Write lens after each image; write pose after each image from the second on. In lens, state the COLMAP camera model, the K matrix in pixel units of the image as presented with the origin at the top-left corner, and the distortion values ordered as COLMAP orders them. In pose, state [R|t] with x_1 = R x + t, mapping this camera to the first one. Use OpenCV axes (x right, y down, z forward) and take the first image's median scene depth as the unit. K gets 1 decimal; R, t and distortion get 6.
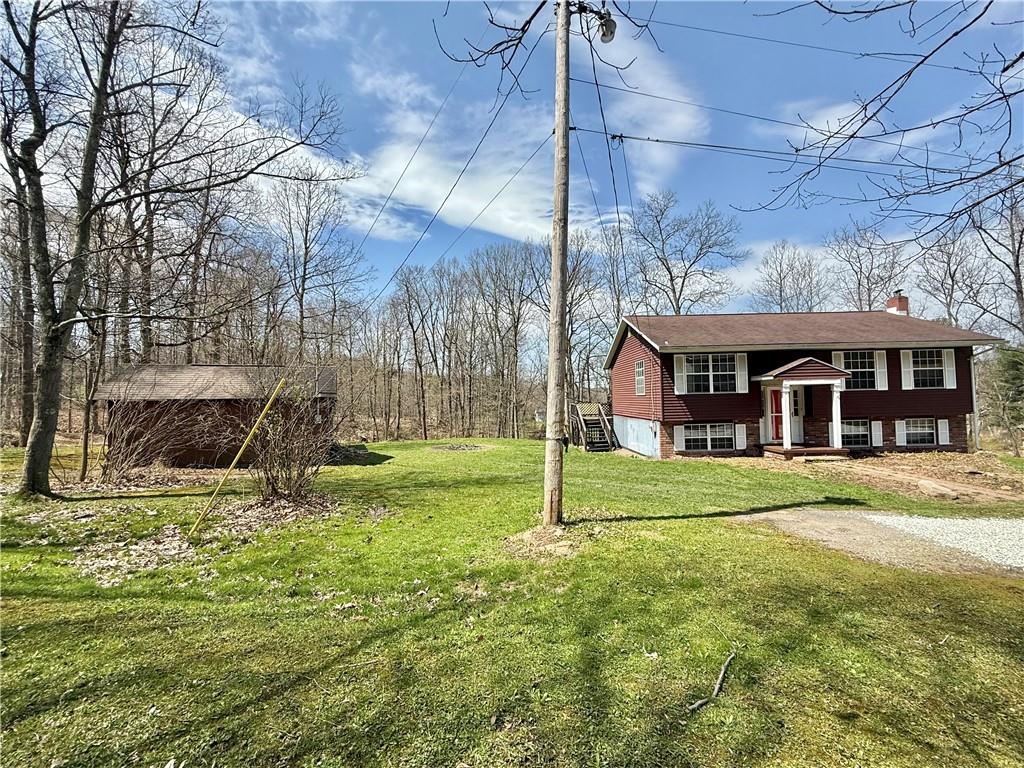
lens RADIAL K [[446.4, 0, 511.1], [0, 446.4, 386.4], [0, 0, 1]] dist [0.002459, -0.000582]
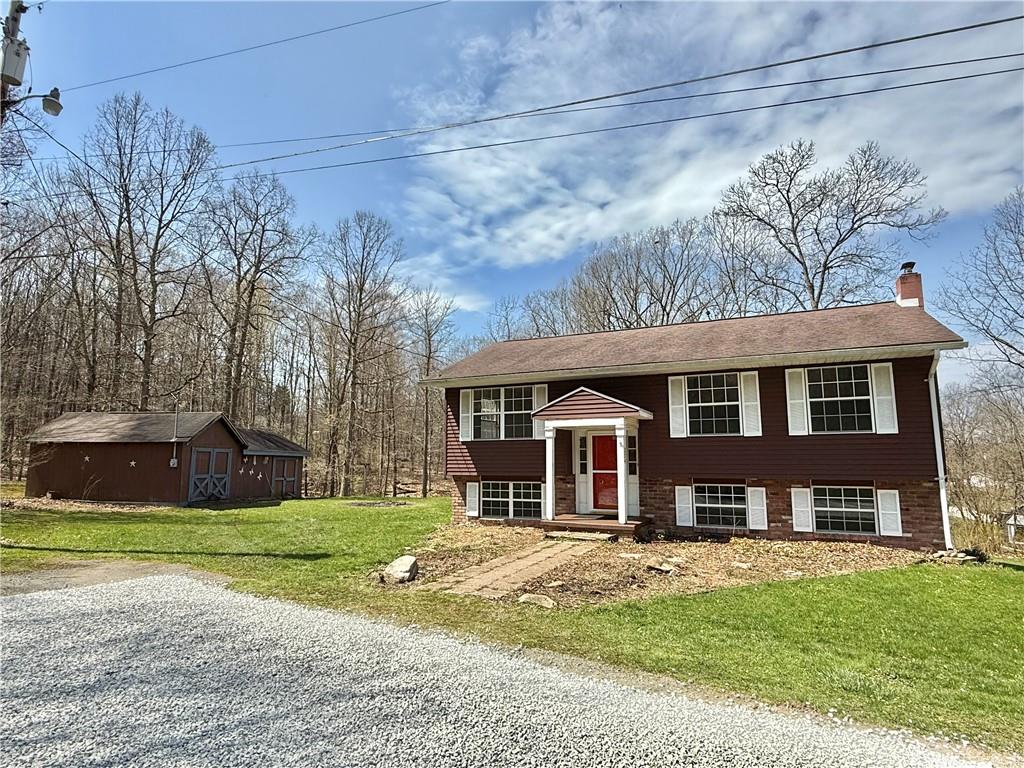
lens RADIAL K [[569.8, 0, 511.9], [0, 569.8, 385.7], [0, 0, 1]] dist [-0.000924, 0.000463]
pose [[0.894298, -0.037226, -0.445920, 0.883015], [-0.001524, 0.996274, -0.086226, 0.007661], [0.447469, 0.077791, 0.890910, 0.154772]]
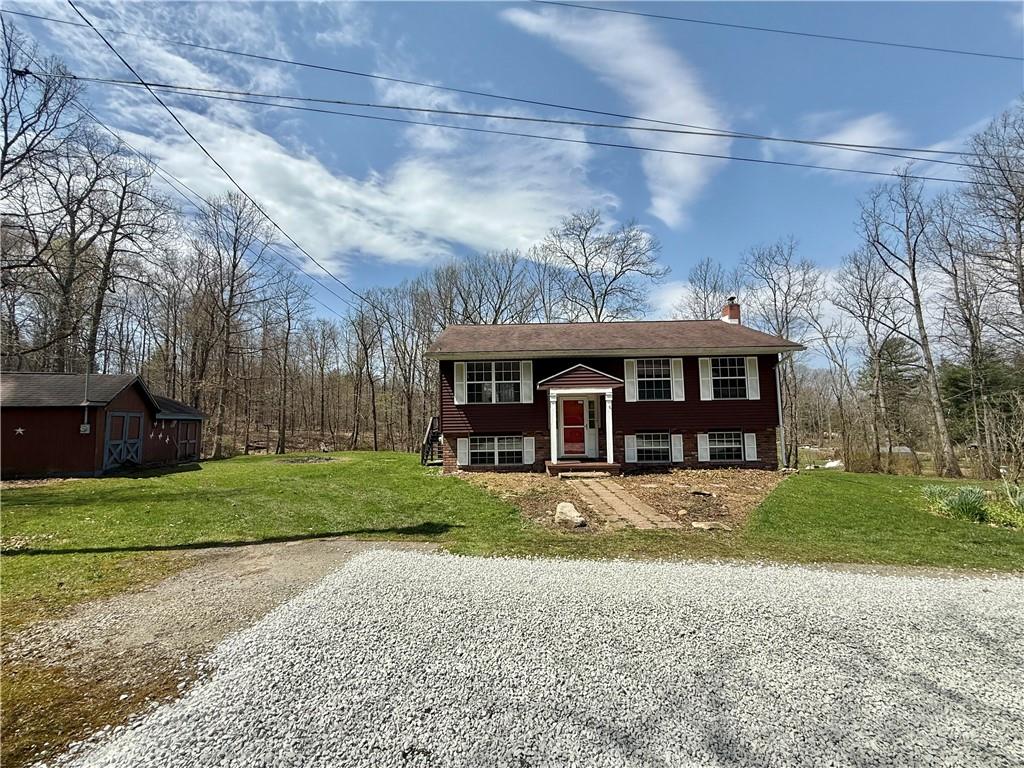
lens RADIAL K [[408.2, 0, 512.3], [0, 408.2, 385.3], [0, 0, 1]] dist [0.000142, 0.000425]
pose [[0.999758, 0.003611, -0.021685, 0.502790], [-0.004424, 0.999285, -0.037556, 0.009451], [0.021534, 0.037643, 0.999059, 0.147602]]
